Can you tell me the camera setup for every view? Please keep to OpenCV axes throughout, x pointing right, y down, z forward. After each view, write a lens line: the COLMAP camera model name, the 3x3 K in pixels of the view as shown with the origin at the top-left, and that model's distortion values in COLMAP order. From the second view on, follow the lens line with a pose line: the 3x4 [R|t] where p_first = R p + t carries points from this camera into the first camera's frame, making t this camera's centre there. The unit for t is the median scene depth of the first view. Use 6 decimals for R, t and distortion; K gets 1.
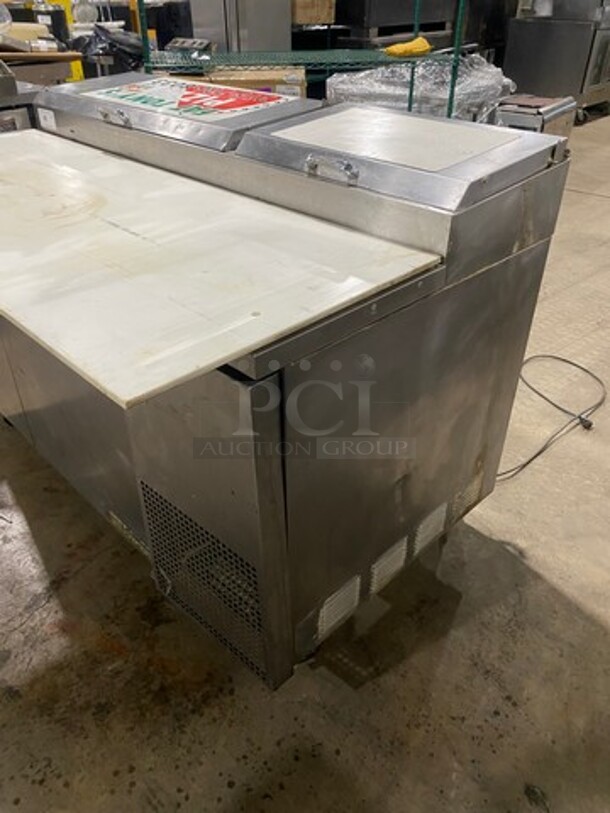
lens RADIAL K [[613.0, 0, 299.8], [0, 613.0, 406.4], [0, 0, 1]] dist [0.013897, -0.003363]
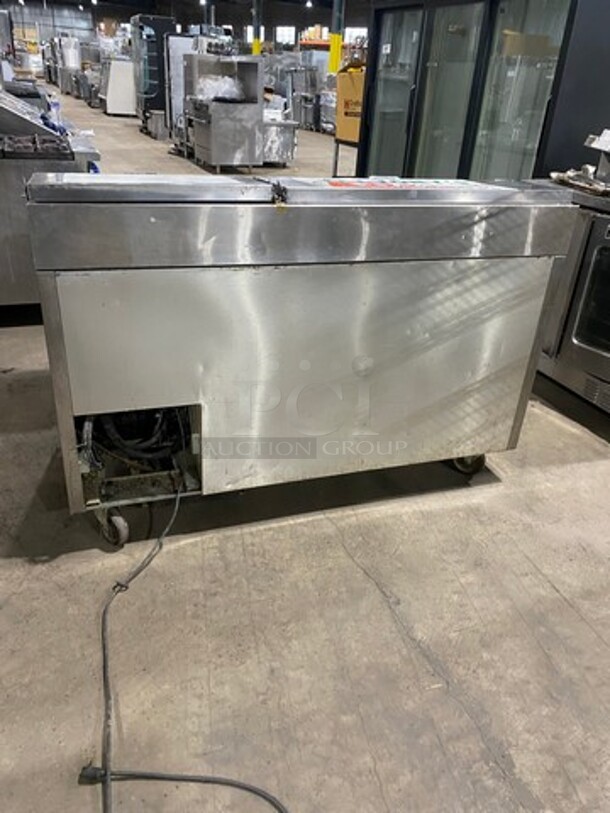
lens RADIAL K [[613.0, 0, 301.1], [0, 613.0, 404.4], [0, 0, 1]] dist [0.013897, -0.003363]
pose [[-0.434921, 0.386131, -0.813478, 0.928092], [-0.550560, 0.600837, 0.579550, -0.812768], [0.712550, 0.699927, -0.048728, 1.192528]]
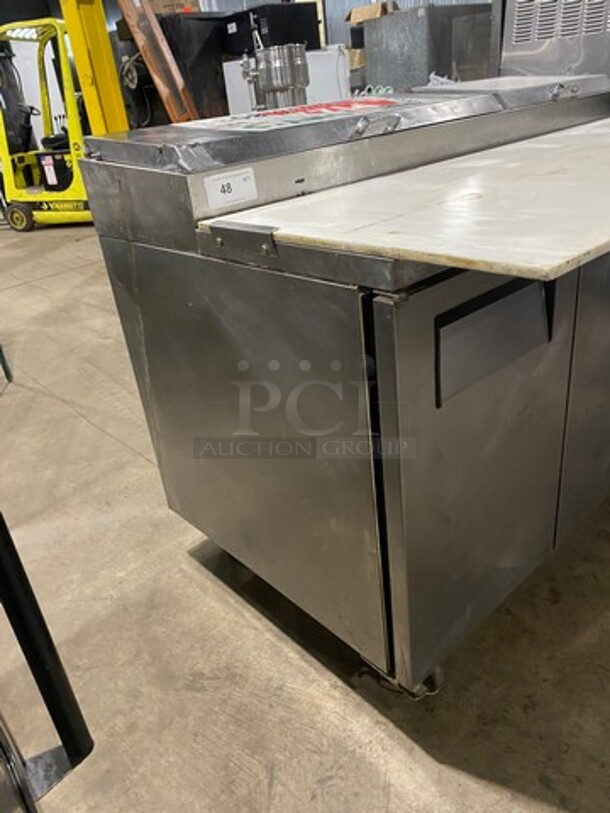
lens RADIAL K [[613.0, 0, 303.0], [0, 613.0, 403.3], [0, 0, 1]] dist [0.013897, -0.003363]
pose [[0.029054, -0.459051, 0.887934, -1.098154], [0.649778, 0.683691, 0.332199, -0.525562], [-0.759569, 0.567308, 0.318145, 0.975049]]
